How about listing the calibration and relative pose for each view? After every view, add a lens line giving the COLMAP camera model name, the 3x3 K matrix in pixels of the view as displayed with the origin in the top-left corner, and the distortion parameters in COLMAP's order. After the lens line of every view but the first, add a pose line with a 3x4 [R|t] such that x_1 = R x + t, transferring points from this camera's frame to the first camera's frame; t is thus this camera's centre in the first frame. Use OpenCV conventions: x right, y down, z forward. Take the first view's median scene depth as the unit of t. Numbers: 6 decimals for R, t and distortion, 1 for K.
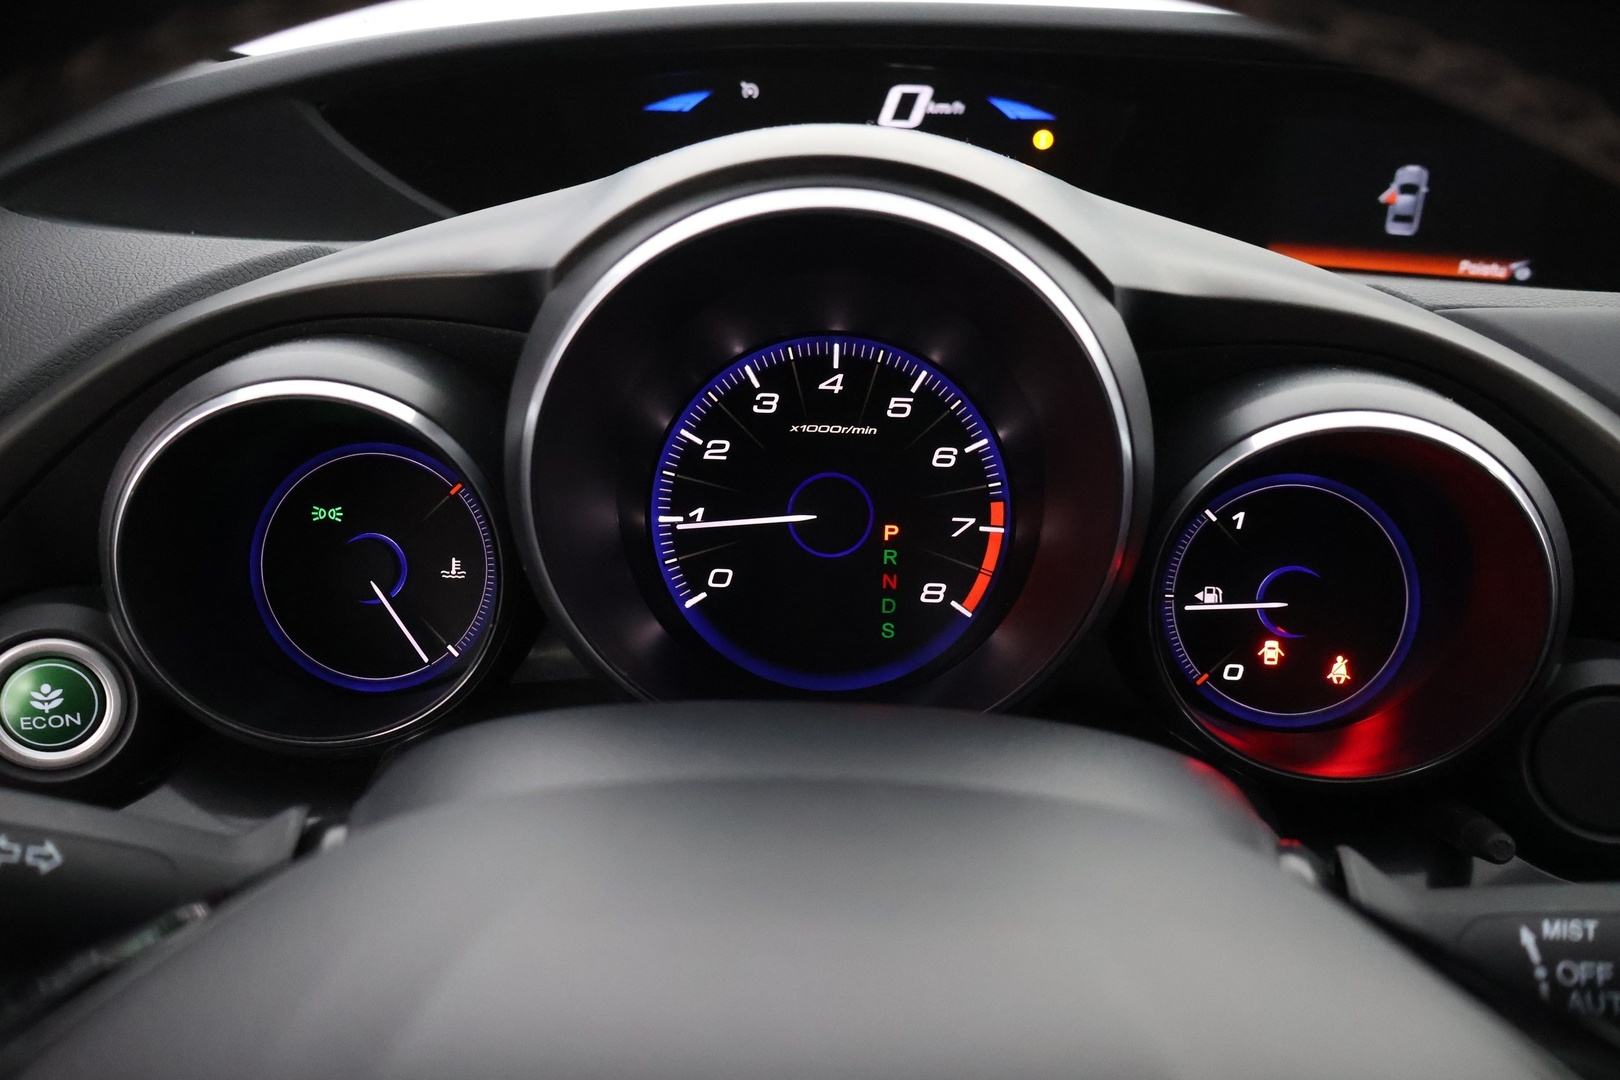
lens RADIAL K [[1356.9, 0, 815.2], [0, 1356.9, 540.1], [0, 0, 1]] dist [0.006852, -0.002651]
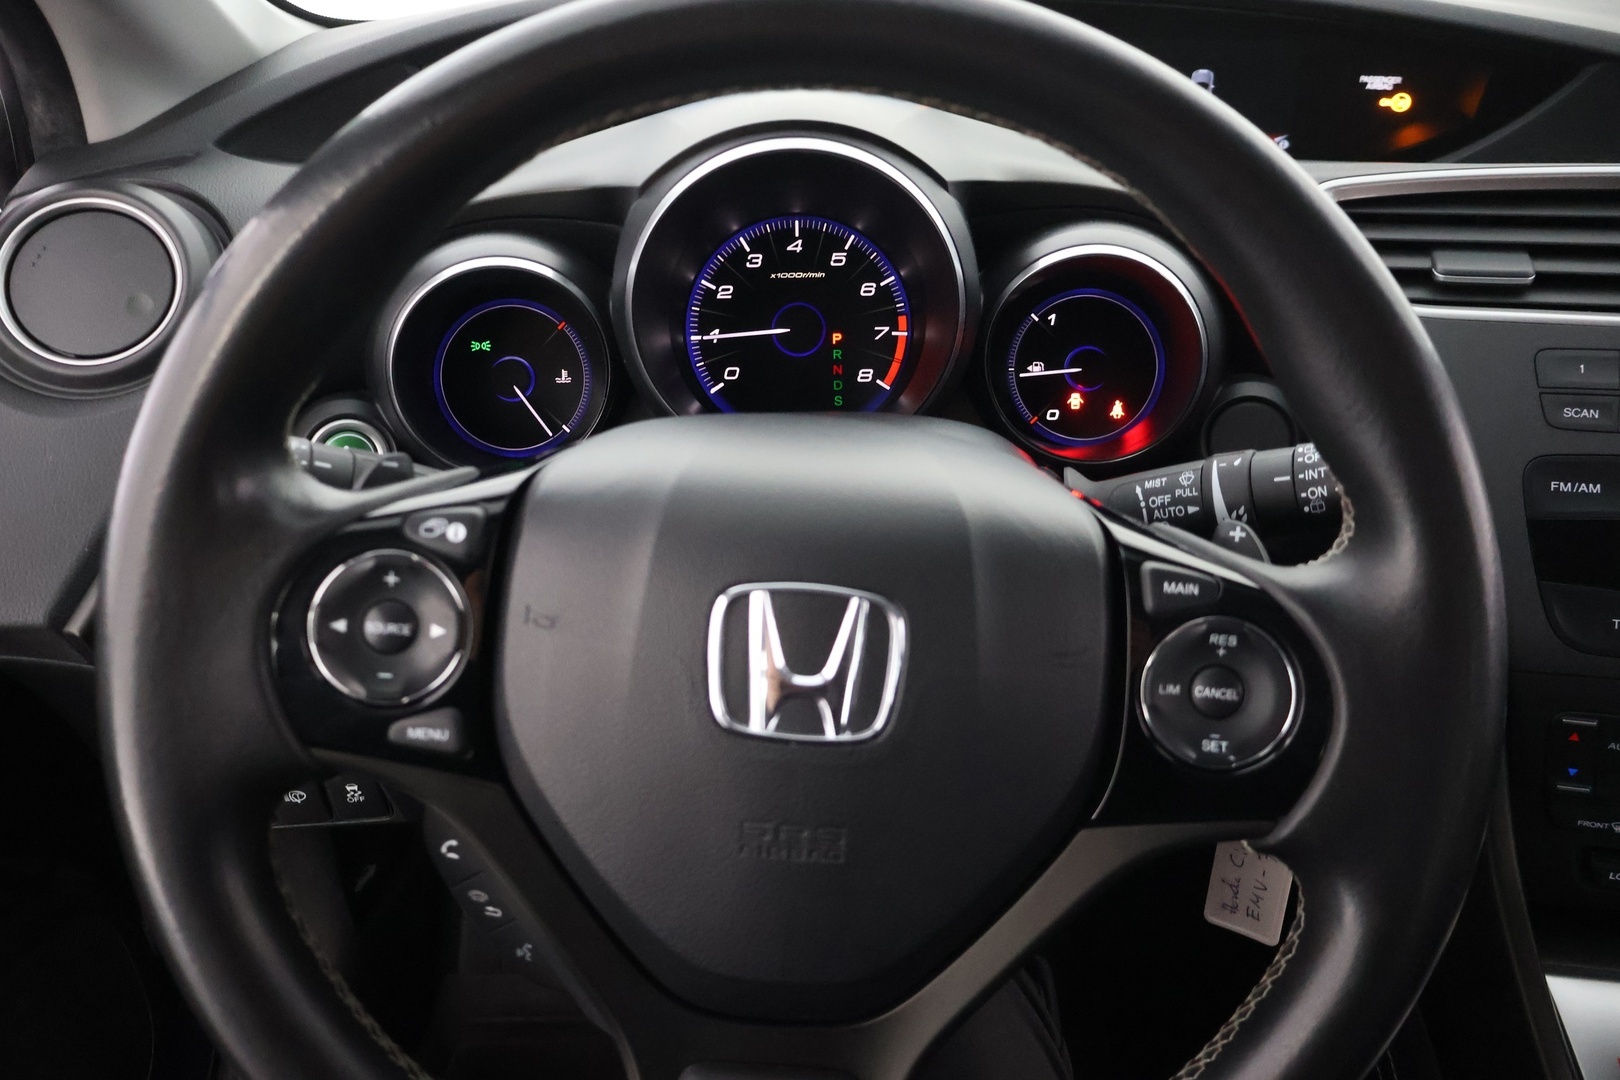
lens RADIAL K [[1356.9, 0, 815.2], [0, 1356.9, 533.4], [0, 0, 1]] dist [0.006852, -0.002651]
pose [[0.998351, -0.054419, 0.018295, -0.011496], [0.052695, 0.995049, 0.084267, 0.086979], [-0.022790, -0.083164, 0.996275, -0.614750]]
